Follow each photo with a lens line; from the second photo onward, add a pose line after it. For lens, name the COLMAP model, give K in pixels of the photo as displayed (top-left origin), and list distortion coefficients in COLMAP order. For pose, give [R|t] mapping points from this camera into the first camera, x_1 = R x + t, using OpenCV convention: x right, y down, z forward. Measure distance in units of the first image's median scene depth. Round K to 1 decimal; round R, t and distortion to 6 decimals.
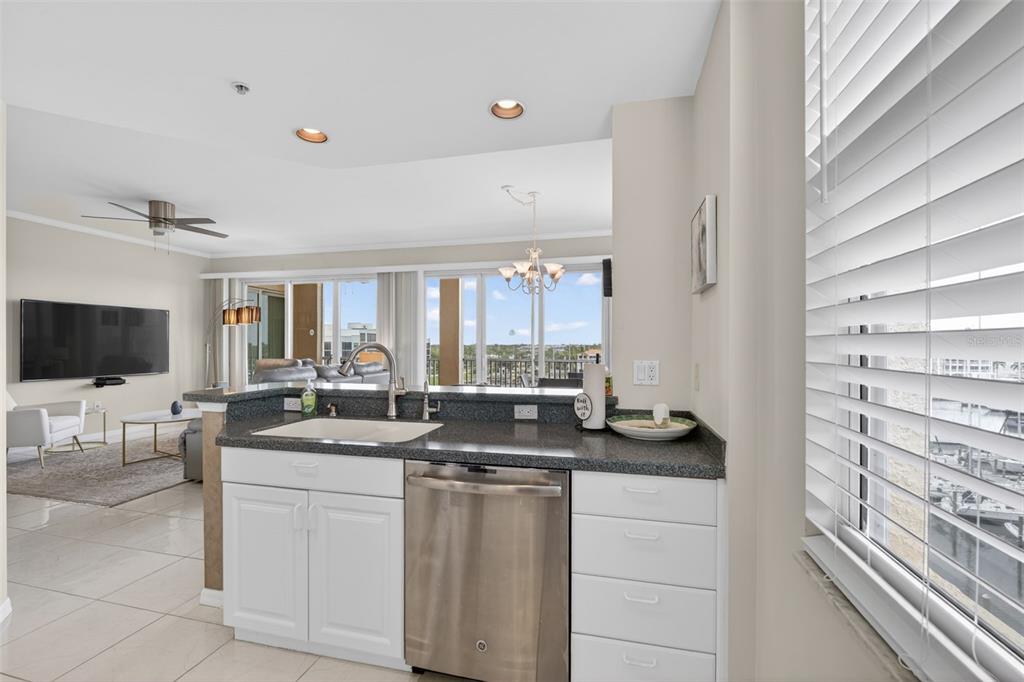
lens RADIAL K [[411.7, 0, 520.2], [0, 411.7, 345.0], [0, 0, 1]] dist [-0.003373, 0.000170]
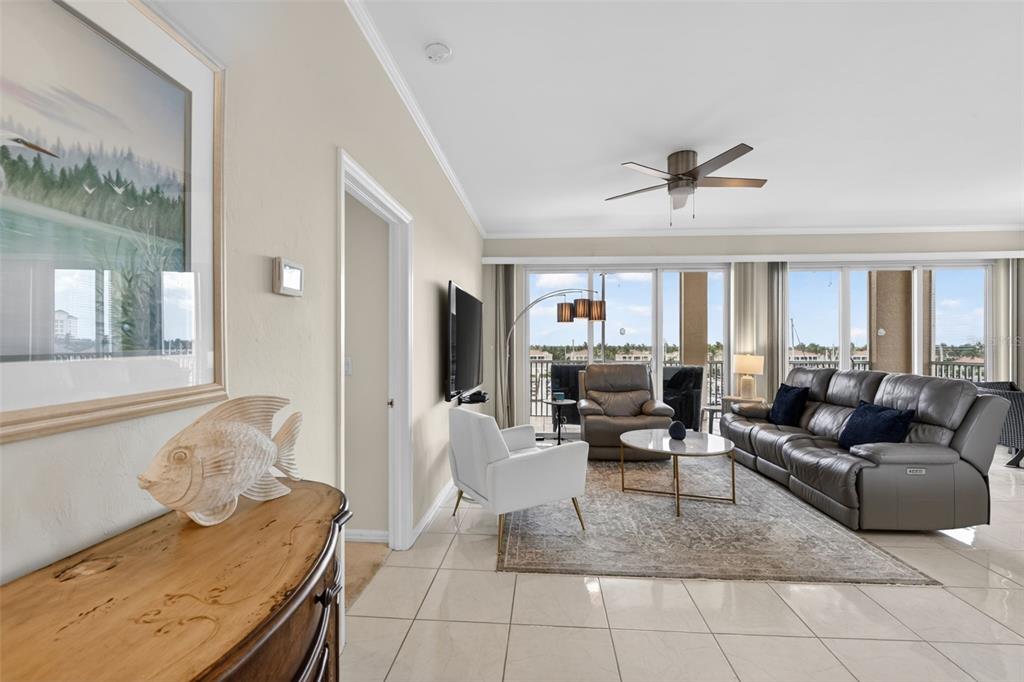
lens RADIAL K [[422.7, 0, 517.7], [0, 422.7, 346.7], [0, 0, 1]] dist [-0.010583, -0.000325]
pose [[0.988353, -0.006445, 0.152042, -0.691003], [0.006274, 0.999979, 0.001600, -0.003656], [-0.152049, -0.000627, 0.988373, 0.159797]]
